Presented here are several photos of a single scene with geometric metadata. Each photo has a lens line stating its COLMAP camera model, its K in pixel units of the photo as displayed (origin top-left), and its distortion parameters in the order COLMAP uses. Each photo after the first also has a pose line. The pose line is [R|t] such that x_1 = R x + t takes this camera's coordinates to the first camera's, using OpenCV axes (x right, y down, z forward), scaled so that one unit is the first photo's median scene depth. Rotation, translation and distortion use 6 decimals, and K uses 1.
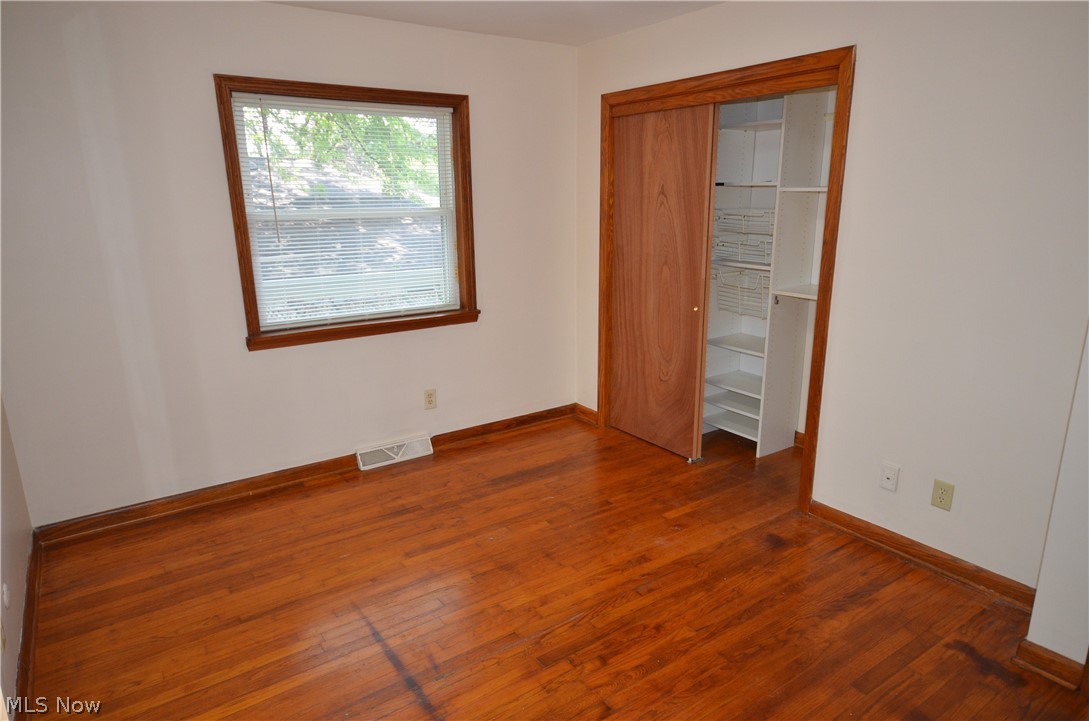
lens RADIAL K [[657.4, 0, 544.5], [0, 657.4, 360.5], [0, 0, 1]] dist [0.002638, 0.000700]
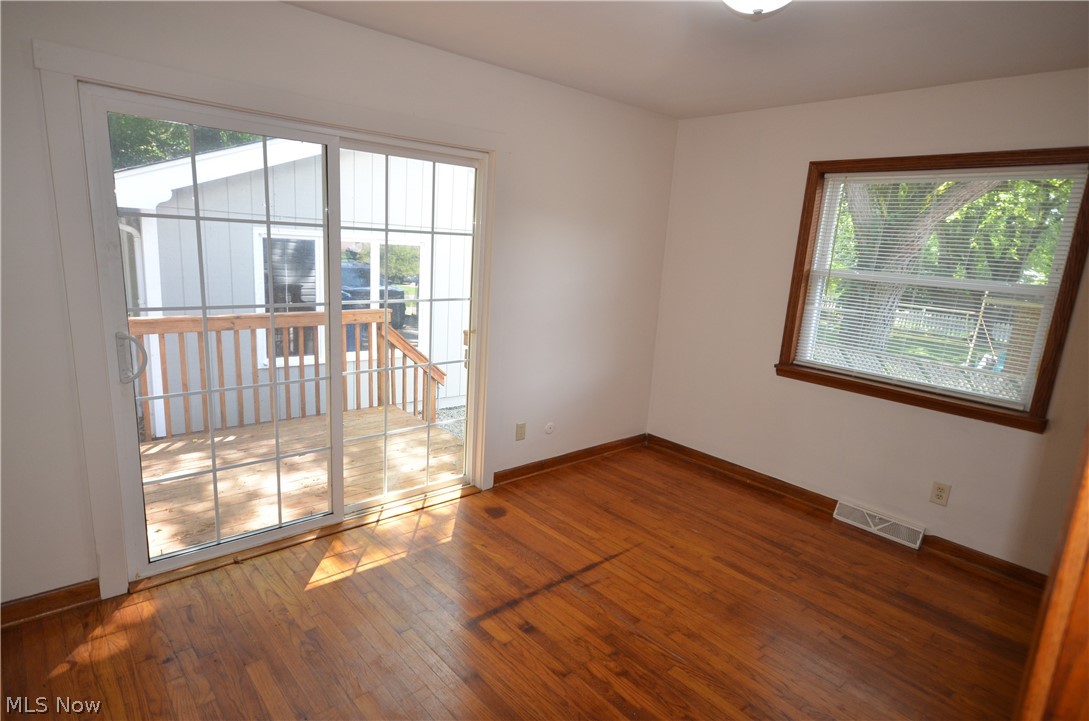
lens RADIAL K [[589.3, 0, 544.5], [0, 589.3, 360.5], [0, 0, 1]] dist [-0.001702, -0.000270]
pose [[0.122777, 0.221253, -0.967457, 0.629308], [-0.305049, 0.936053, 0.175358, -0.110340], [0.944389, 0.273592, 0.182419, 0.394321]]
